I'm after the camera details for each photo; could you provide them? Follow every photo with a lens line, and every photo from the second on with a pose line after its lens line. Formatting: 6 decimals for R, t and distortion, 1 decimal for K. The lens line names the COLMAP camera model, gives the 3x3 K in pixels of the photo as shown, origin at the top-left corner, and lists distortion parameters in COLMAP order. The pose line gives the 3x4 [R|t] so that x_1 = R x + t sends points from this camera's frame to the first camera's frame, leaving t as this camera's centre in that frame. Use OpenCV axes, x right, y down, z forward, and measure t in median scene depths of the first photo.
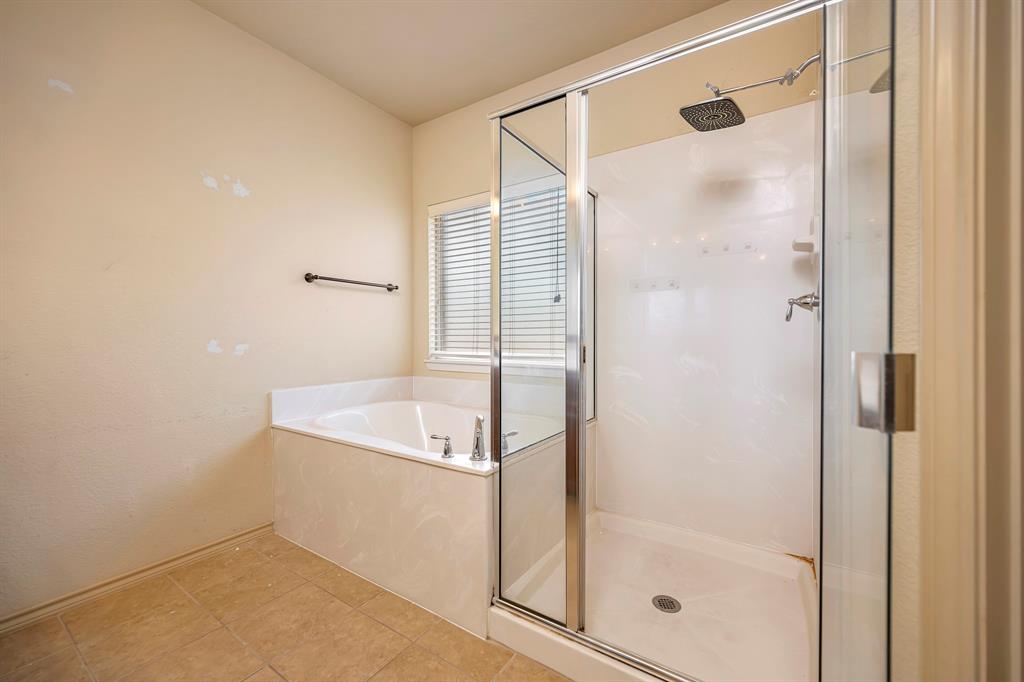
lens RADIAL K [[410.3, 0, 512.7], [0, 410.3, 336.0], [0, 0, 1]] dist [-0.001281, -0.000271]
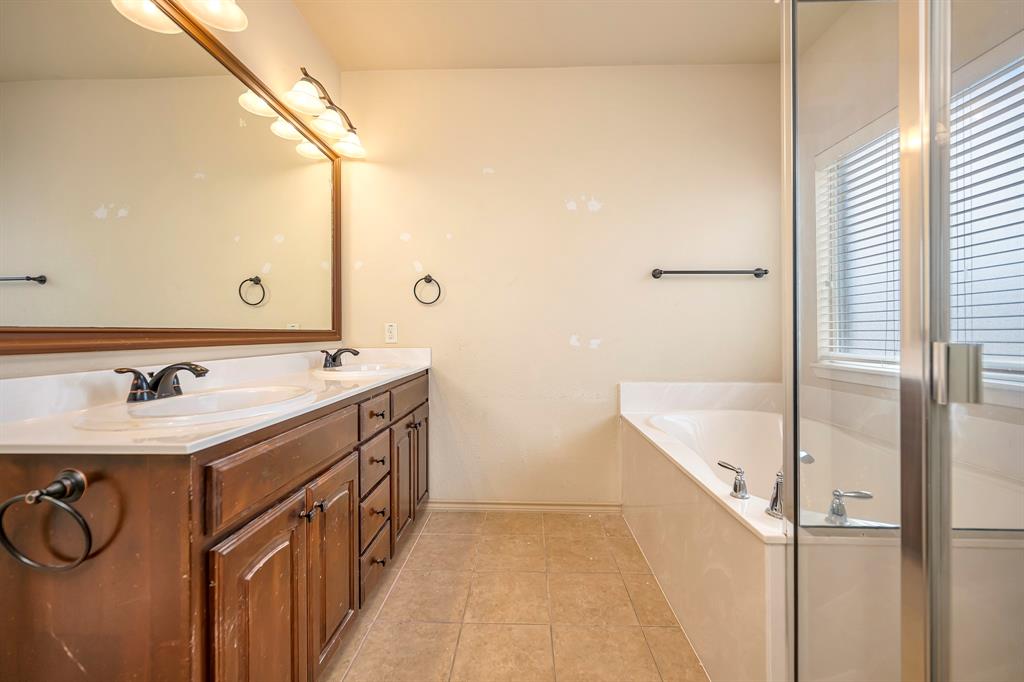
lens RADIAL K [[406.7, 0, 512.0], [0, 406.7, 331.2], [0, 0, 1]] dist [-0.000714, -0.000073]
pose [[0.520092, -0.003948, -0.854101, 0.199149], [0.002187, 0.999992, -0.003291, 0.001095], [0.854107, -0.000157, 0.520097, 0.217416]]
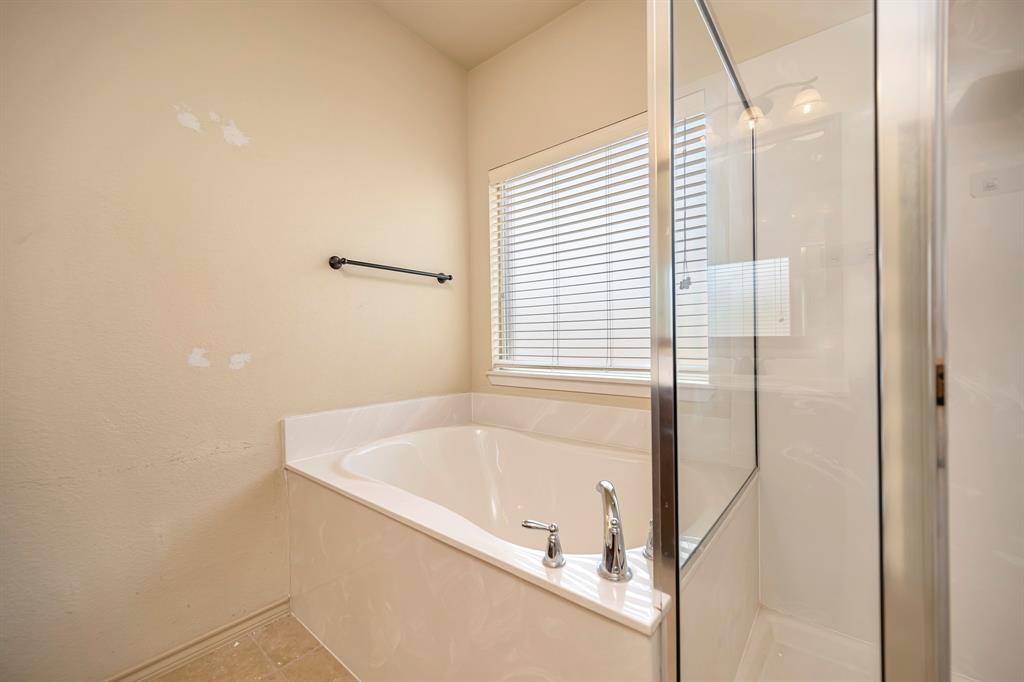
lens RADIAL K [[403.7, 0, 514.9], [0, 403.7, 345.2], [0, 0, 1]] dist [-0.002565, -0.000211]
pose [[0.994355, -0.008075, -0.105798, -0.118820], [0.009176, 0.999909, 0.009927, 0.002338], [0.105708, -0.010842, 0.994338, 0.371613]]
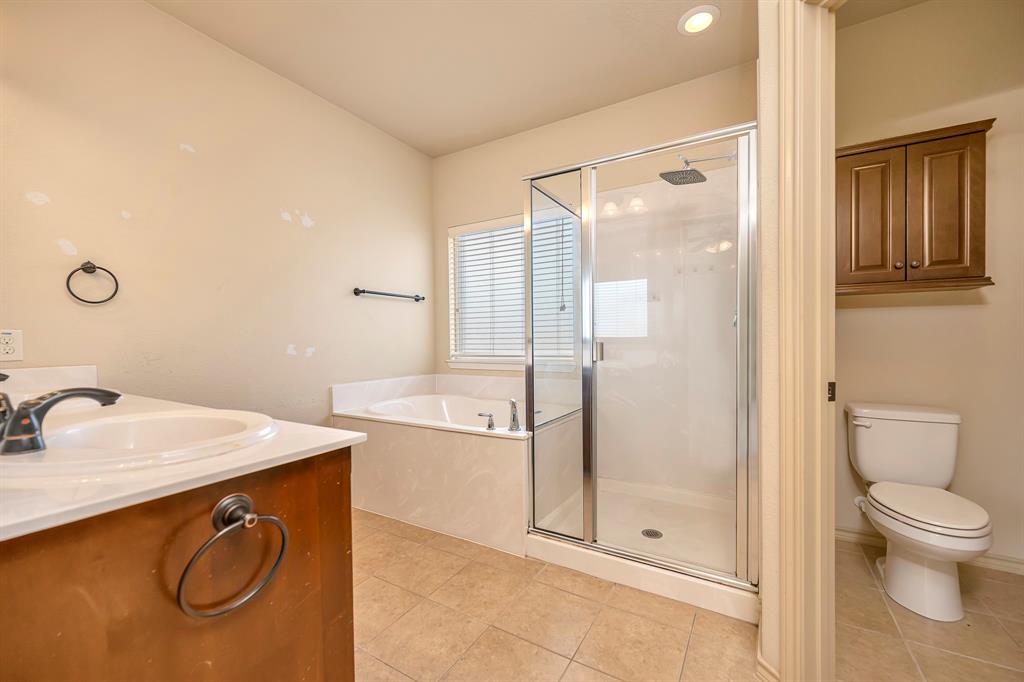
lens RADIAL K [[416.1, 0, 513.0], [0, 416.1, 343.0], [0, 0, 1]] dist [-0.001376, -0.000113]
pose [[0.998981, -0.009687, 0.044091, -0.113530], [0.009211, 0.999897, 0.010983, -0.001578], [-0.044193, -0.010565, 0.998967, -0.283250]]
